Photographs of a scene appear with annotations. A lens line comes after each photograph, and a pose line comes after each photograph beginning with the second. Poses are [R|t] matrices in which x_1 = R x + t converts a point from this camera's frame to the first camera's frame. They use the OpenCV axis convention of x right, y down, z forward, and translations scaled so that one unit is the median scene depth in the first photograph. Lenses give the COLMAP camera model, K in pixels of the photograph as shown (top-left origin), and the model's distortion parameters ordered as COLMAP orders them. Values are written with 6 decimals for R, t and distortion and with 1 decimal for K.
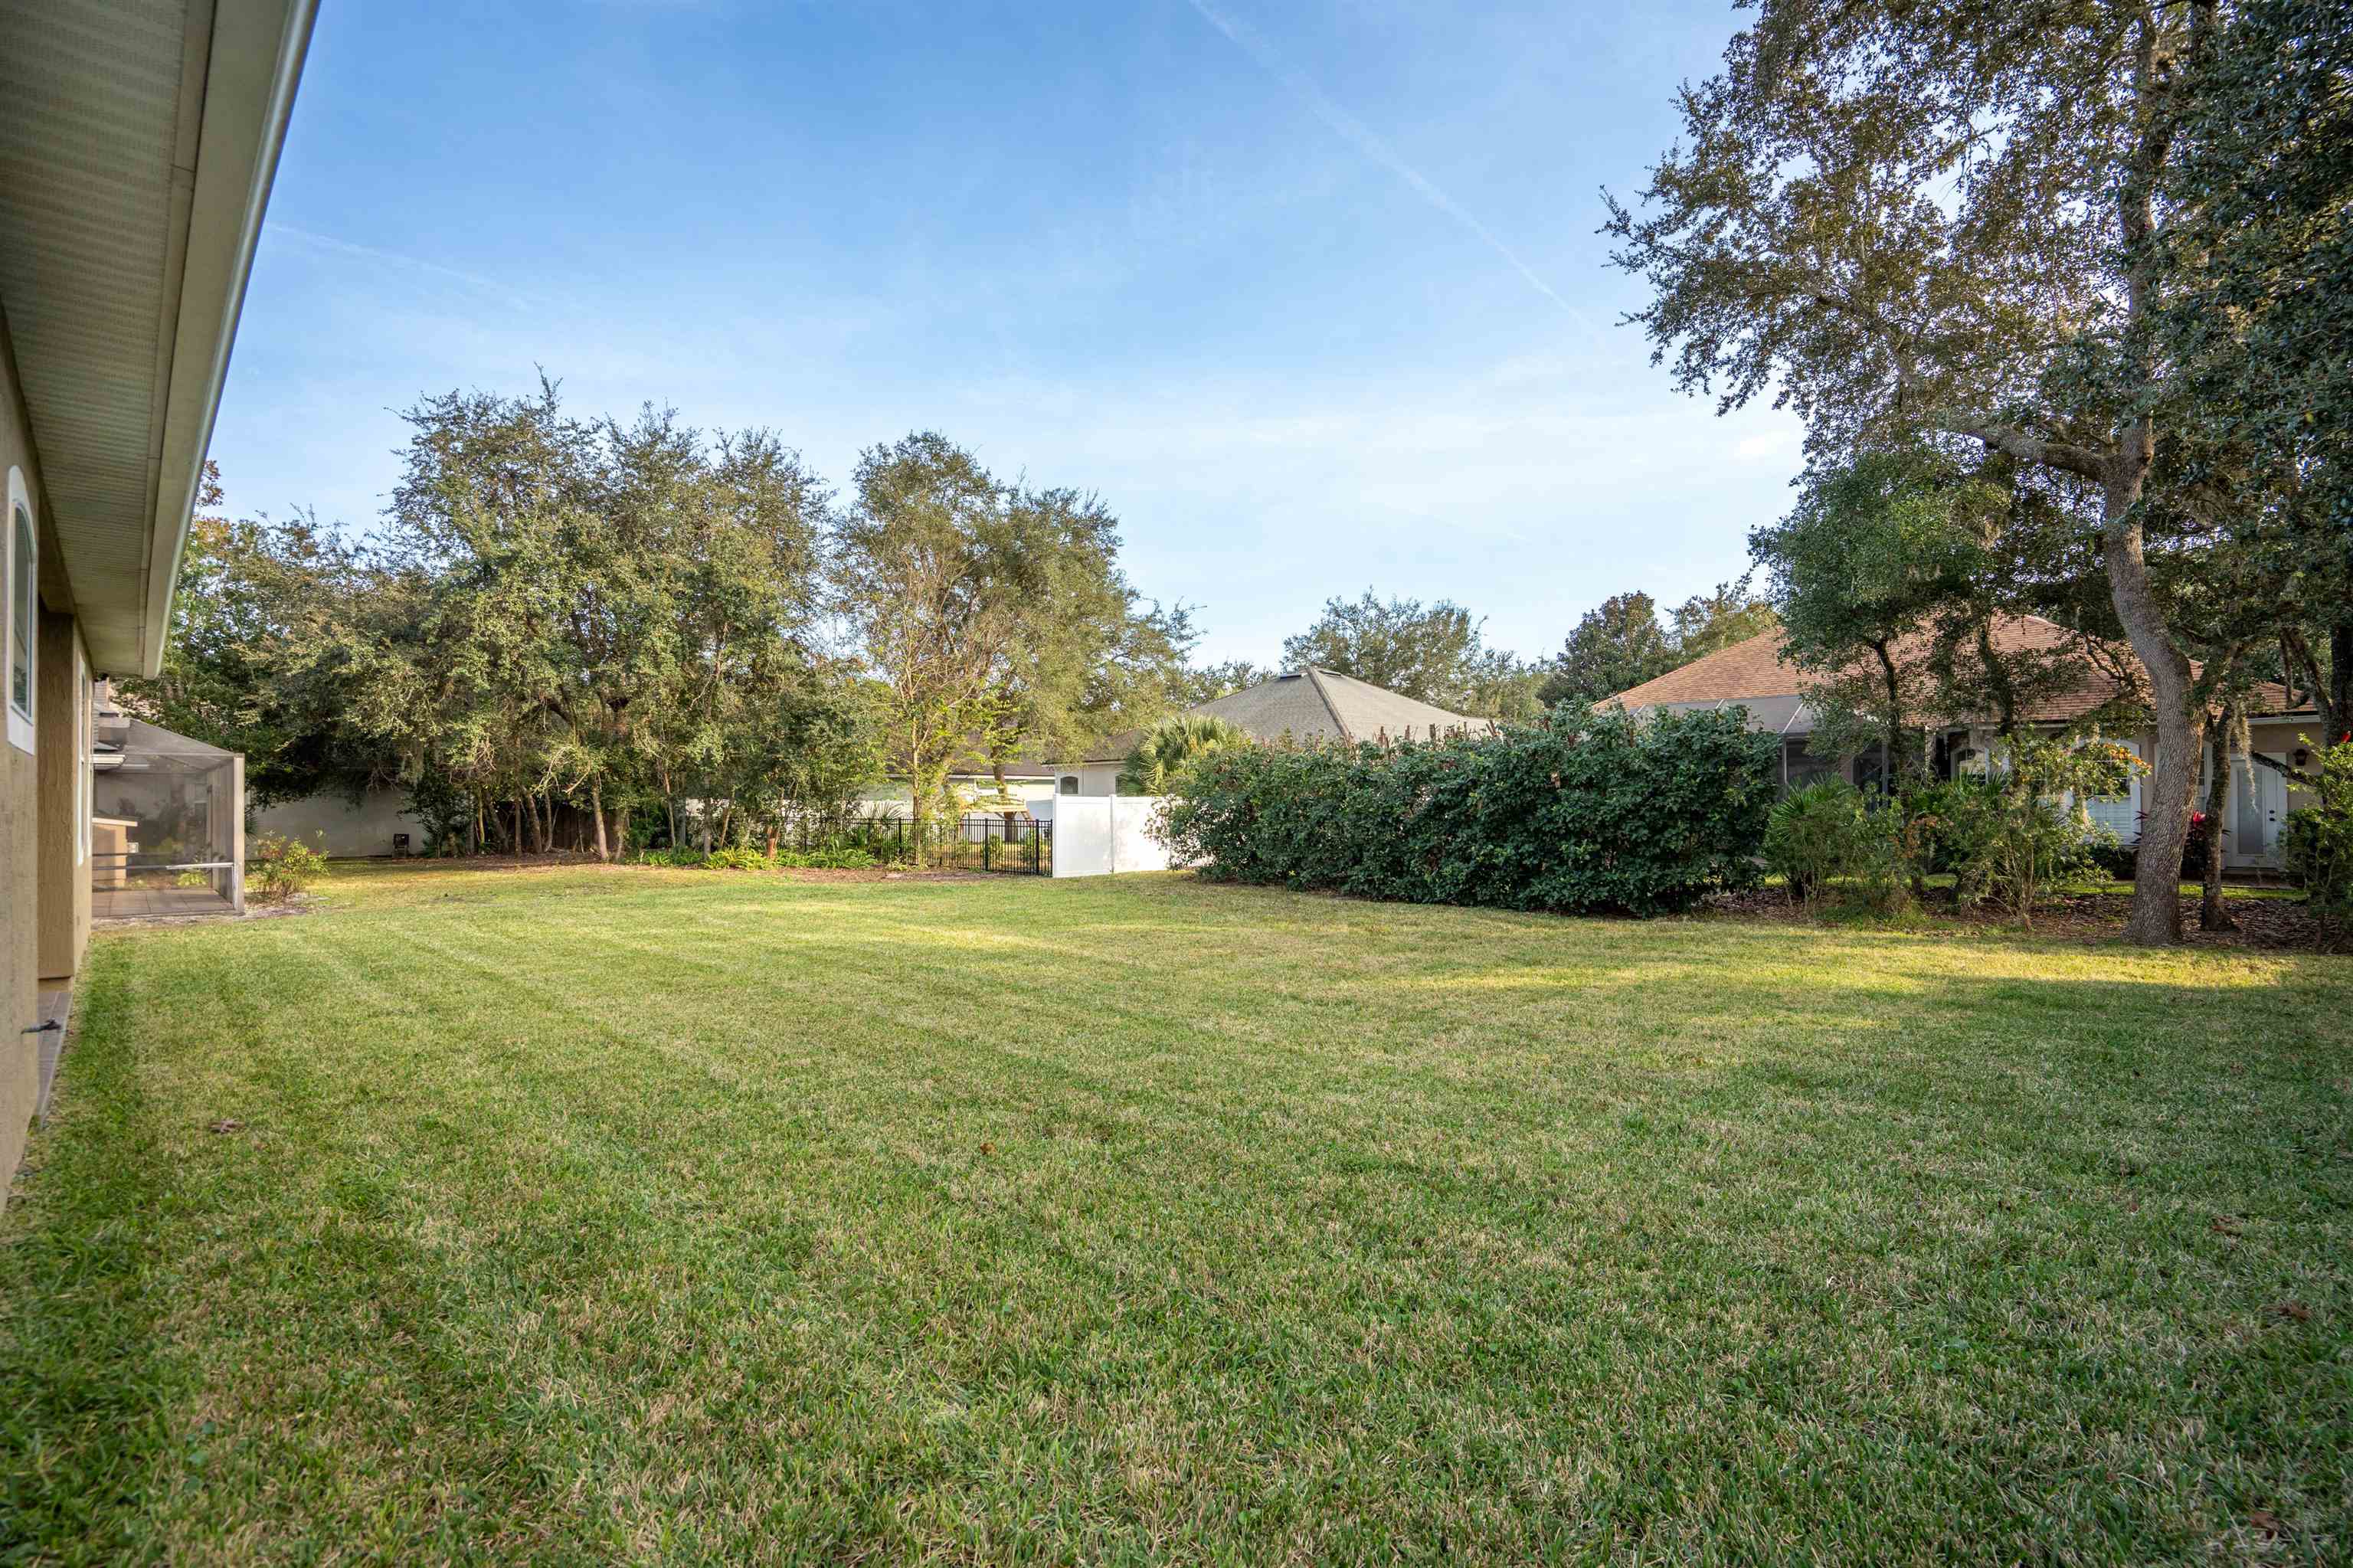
lens RADIAL K [[1088.0, 0, 1166.8], [0, 1088.0, 796.9], [0, 0, 1]] dist [-0.044462, 0.011368]
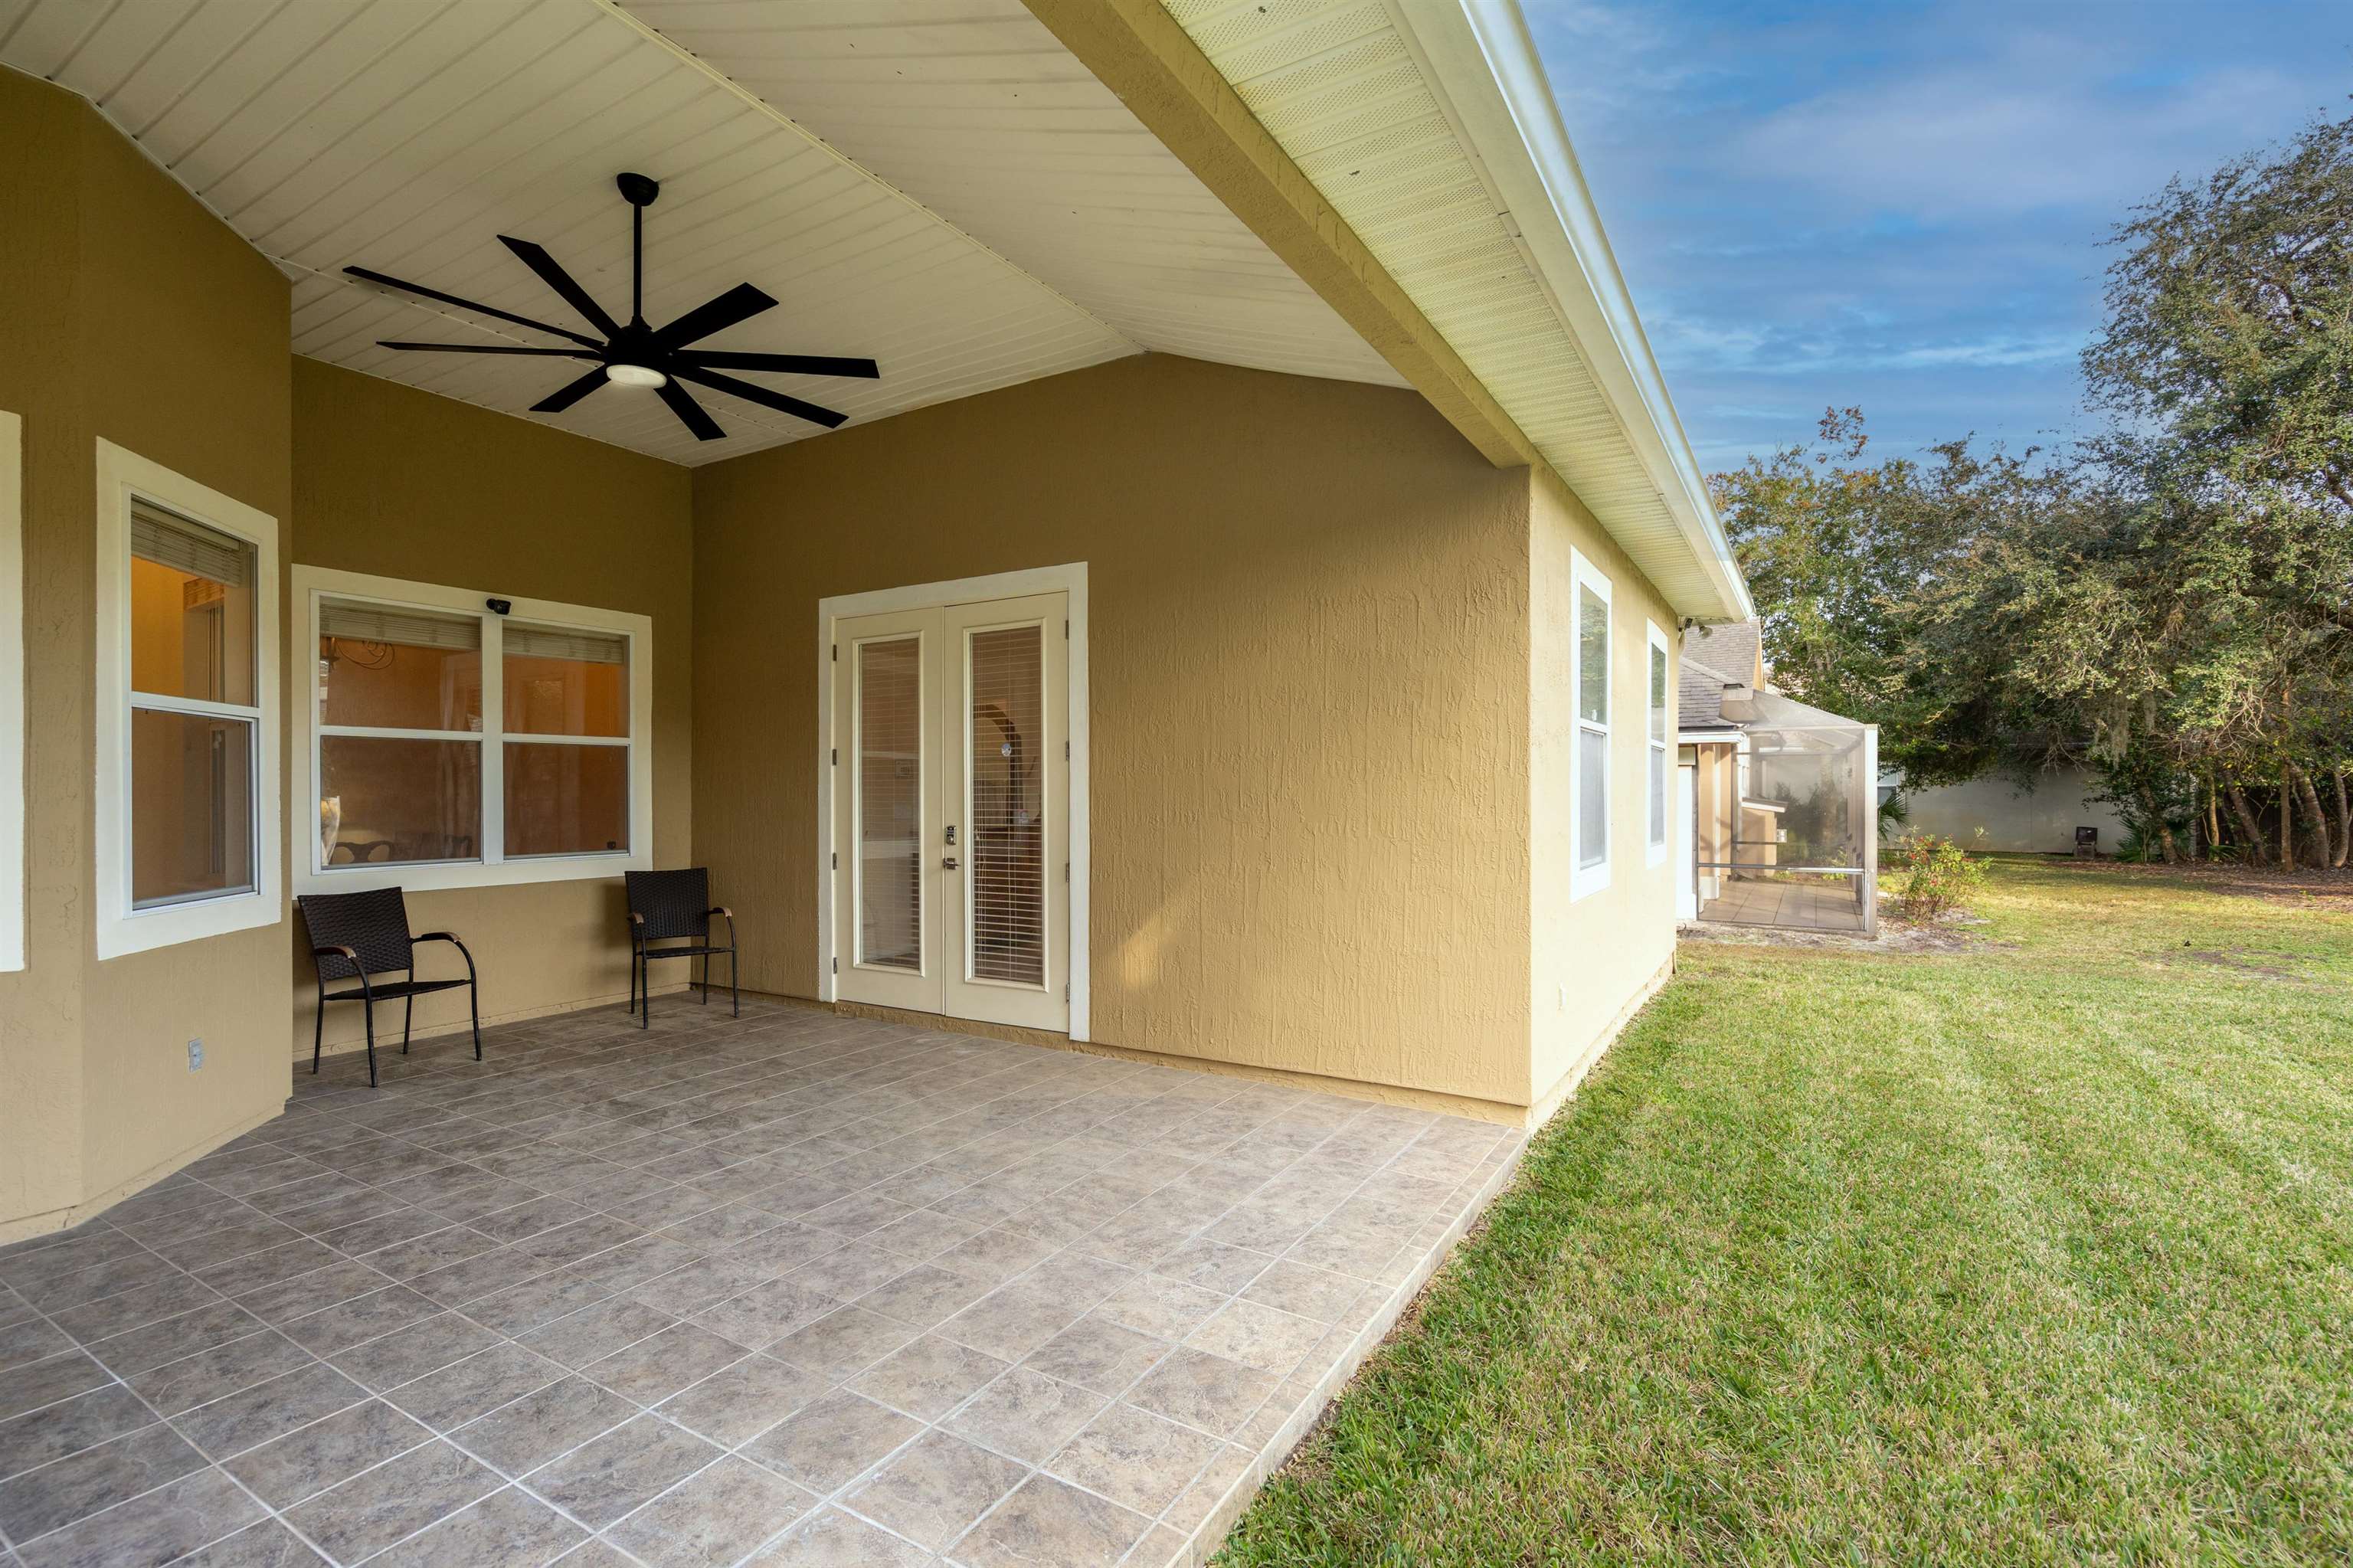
lens RADIAL K [[1086.6, 0, 1176.5], [0, 1086.6, 784.0], [0, 0, 1]] dist [-0.009242, -0.000004]
pose [[0.252803, 0.004128, -0.967509, -0.180754], [0.001568, 0.999988, 0.004676, -0.002213], [0.967516, -0.002699, 0.252794, 0.230324]]
